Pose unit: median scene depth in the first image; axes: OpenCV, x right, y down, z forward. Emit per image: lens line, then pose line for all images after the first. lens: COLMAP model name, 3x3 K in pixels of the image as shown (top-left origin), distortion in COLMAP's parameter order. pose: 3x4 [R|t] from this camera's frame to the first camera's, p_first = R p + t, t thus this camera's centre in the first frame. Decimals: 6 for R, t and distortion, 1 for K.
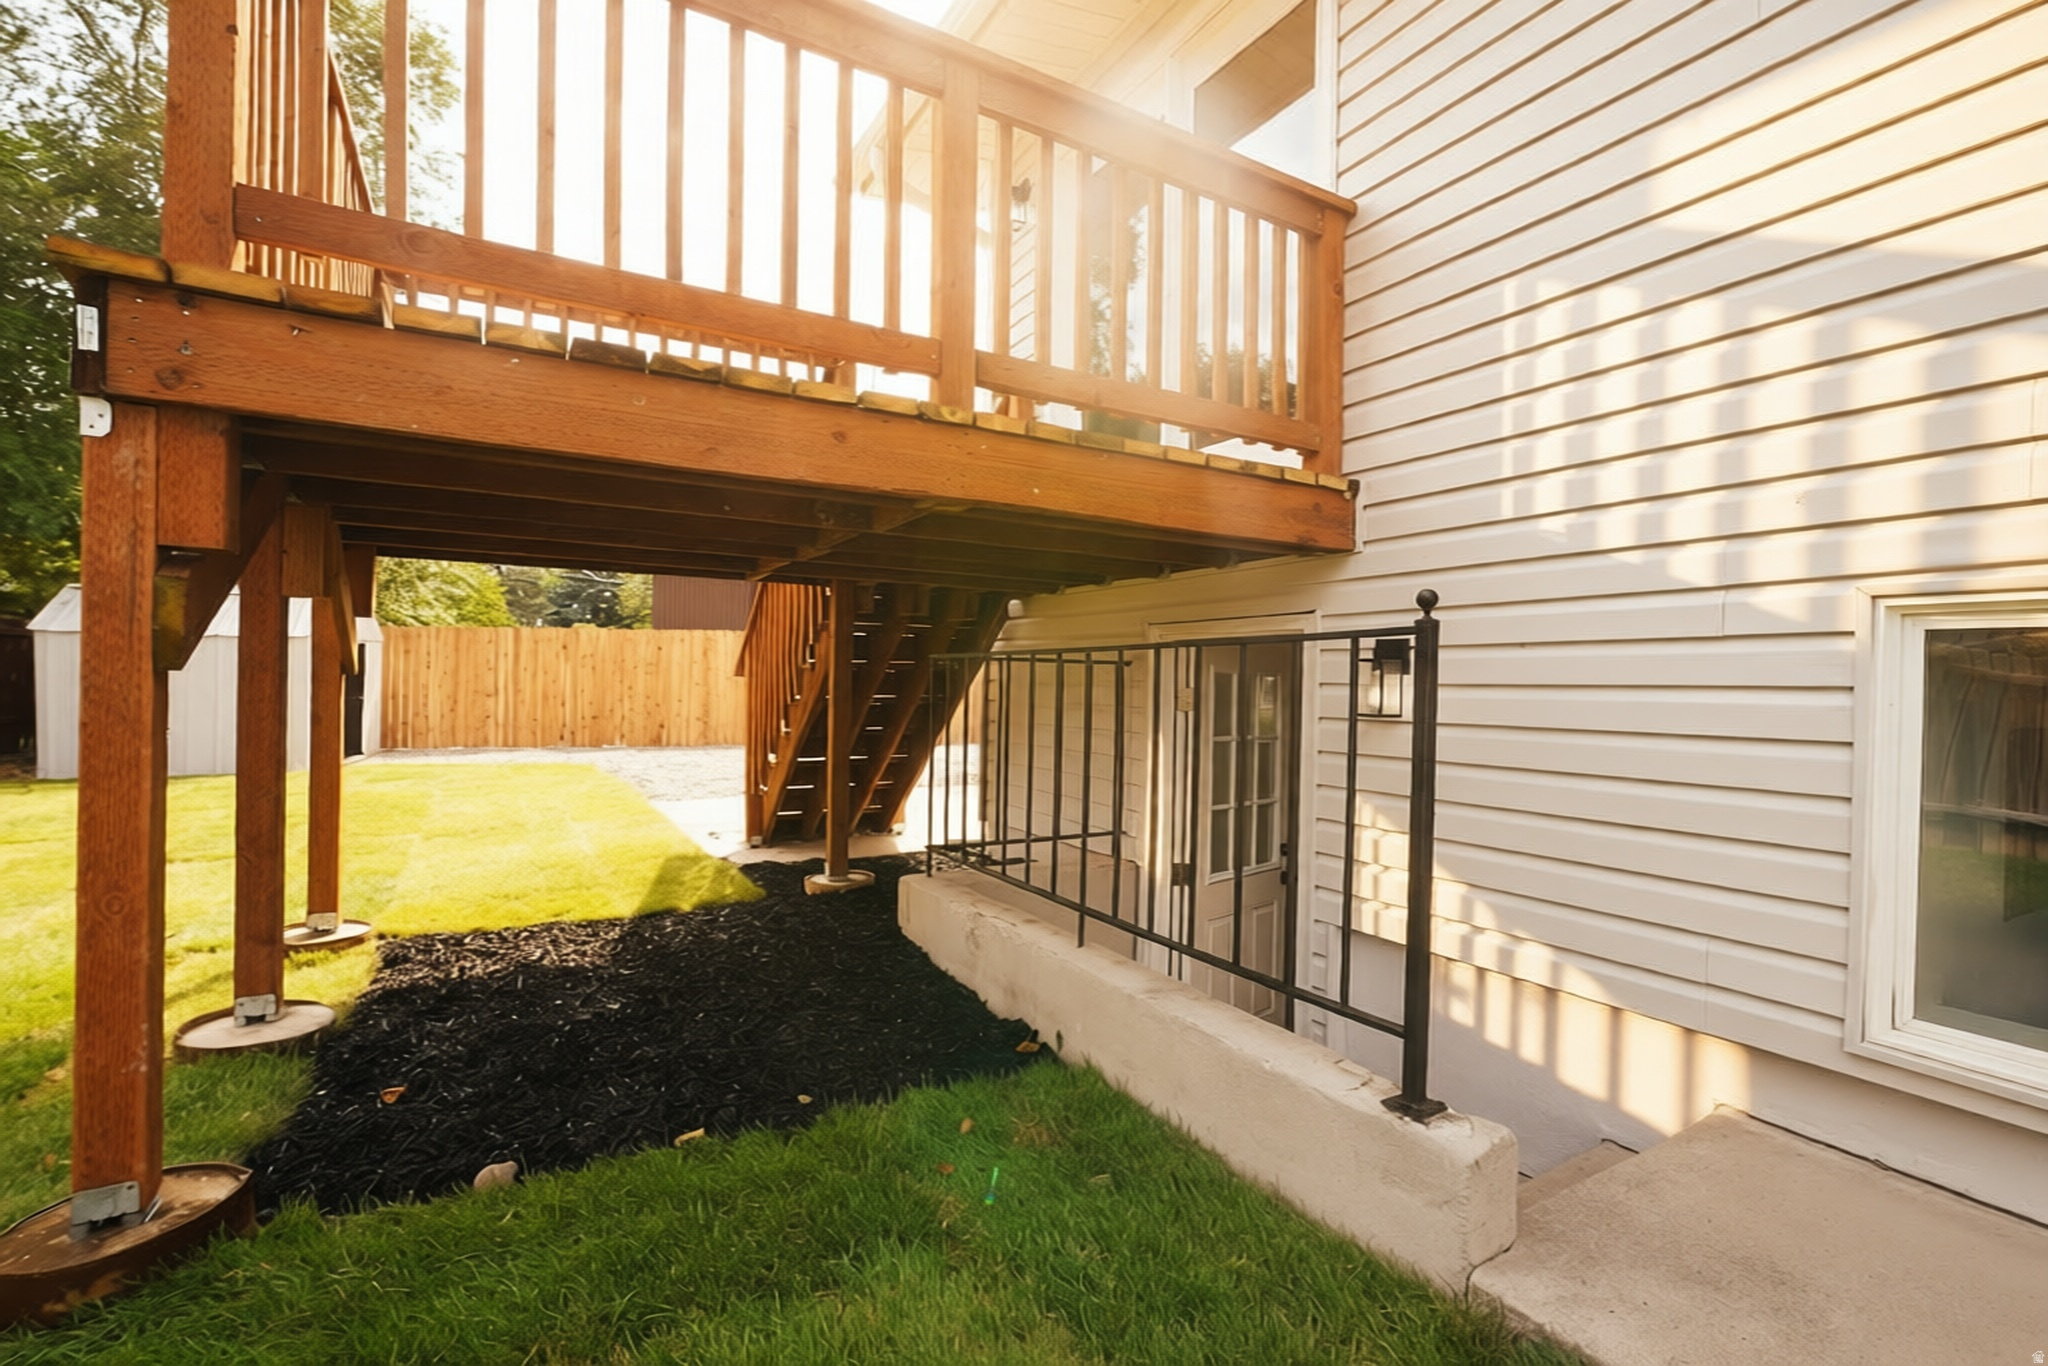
lens RADIAL K [[931.0, 0, 1024.1], [0, 931.0, 687.2], [0, 0, 1]] dist [-0.000279, 0.000002]
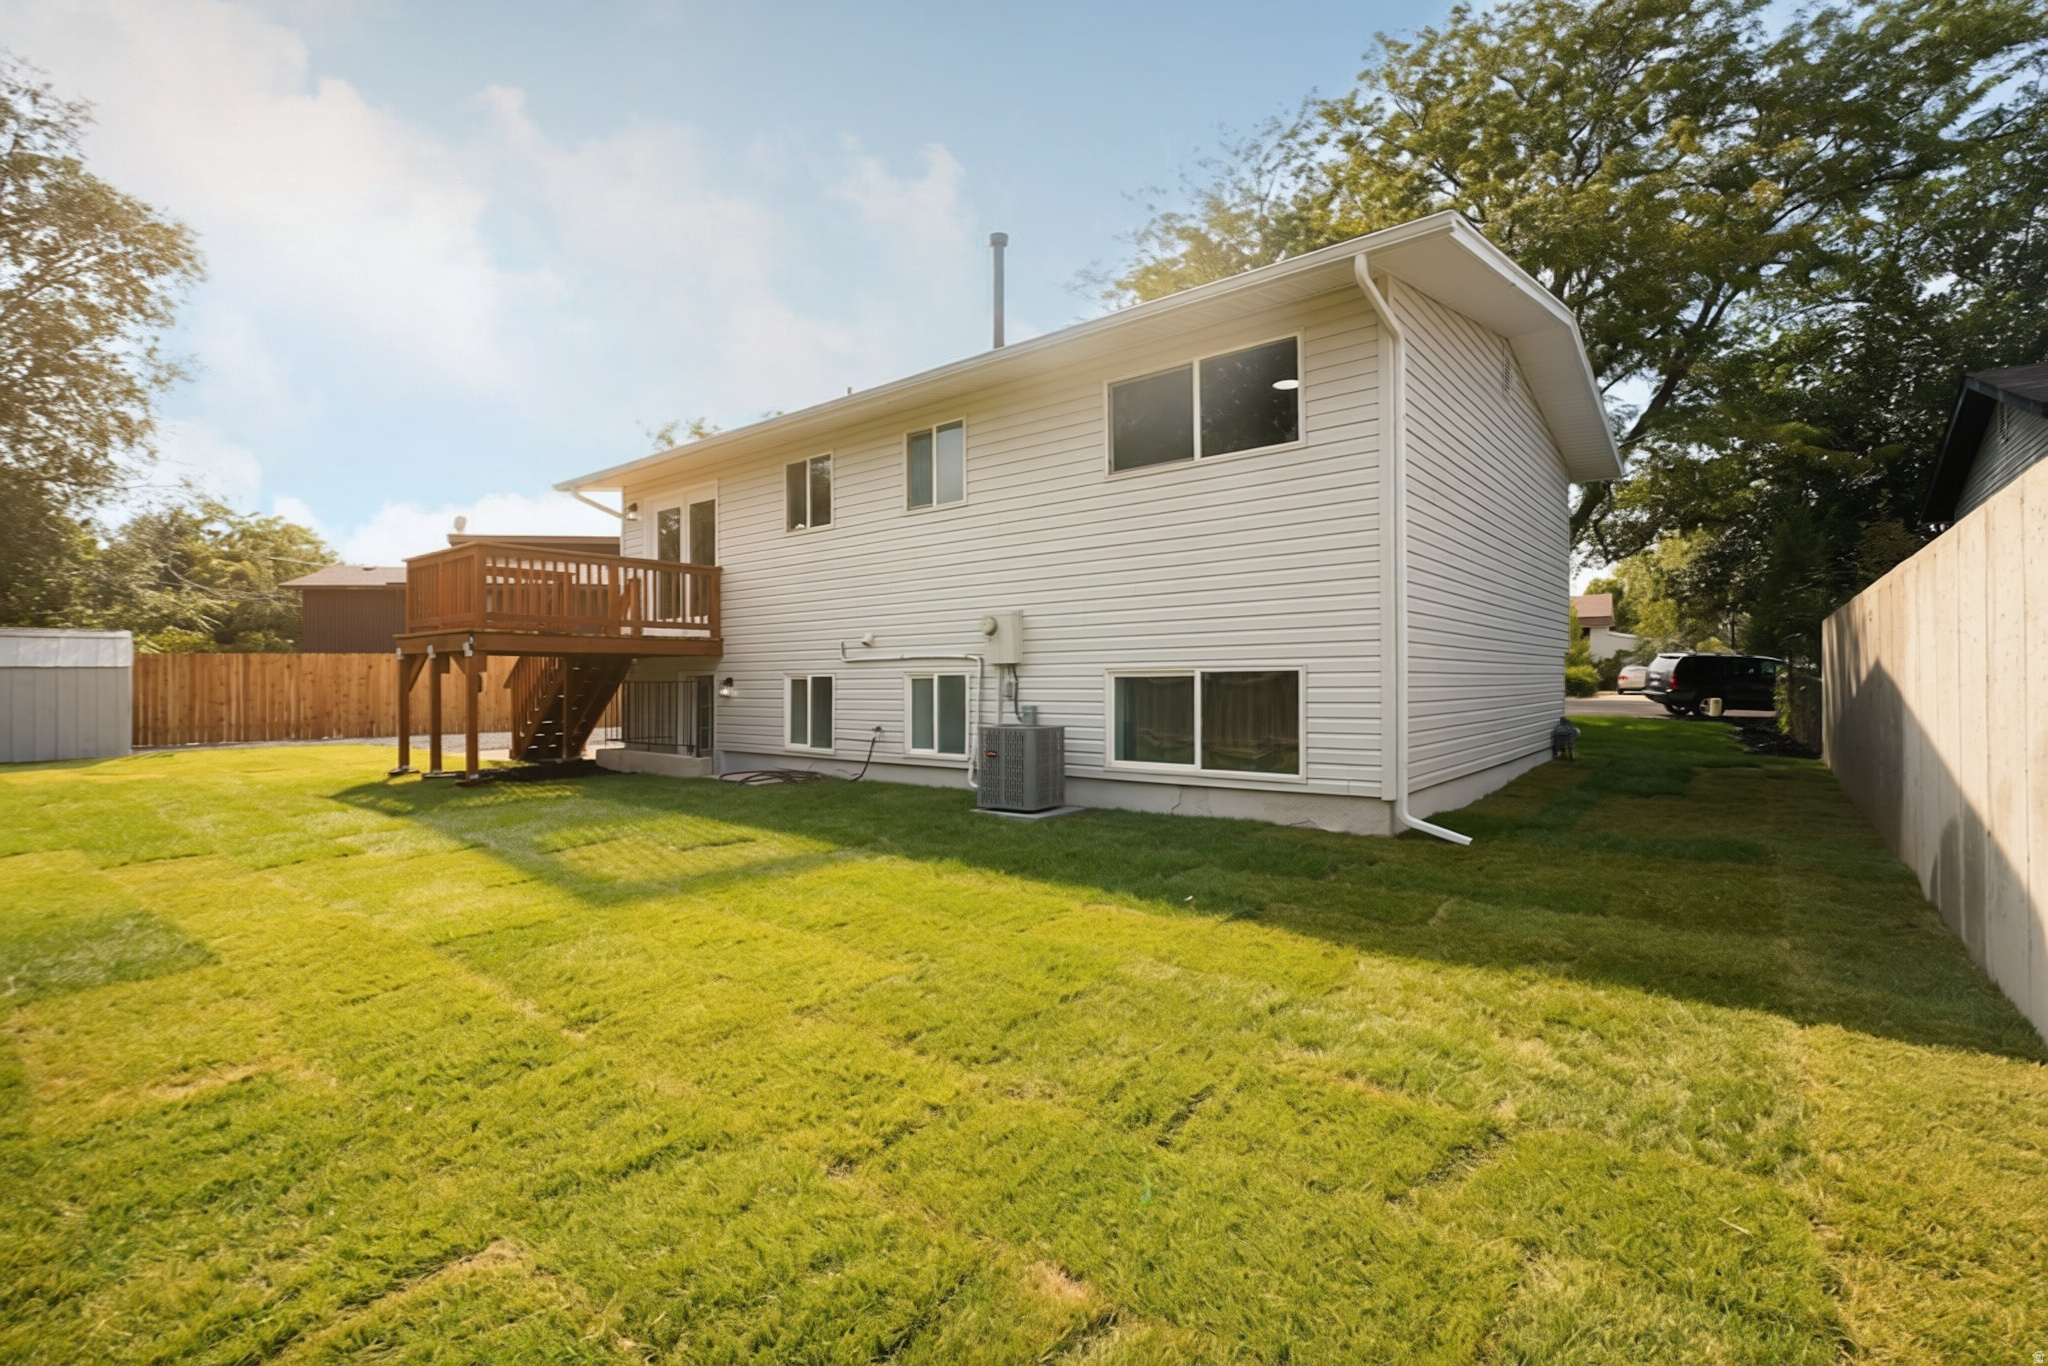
lens RADIAL K [[931.0, 0, 1023.3], [0, 931.0, 681.8], [0, 0, 1]] dist [-0.000279, 0.000002]
pose [[0.932555, -0.016142, 0.360668, 0.021252], [0.017921, 0.999838, -0.001589, 0.000327], [-0.360584, 0.007945, 0.932693, -0.679966]]
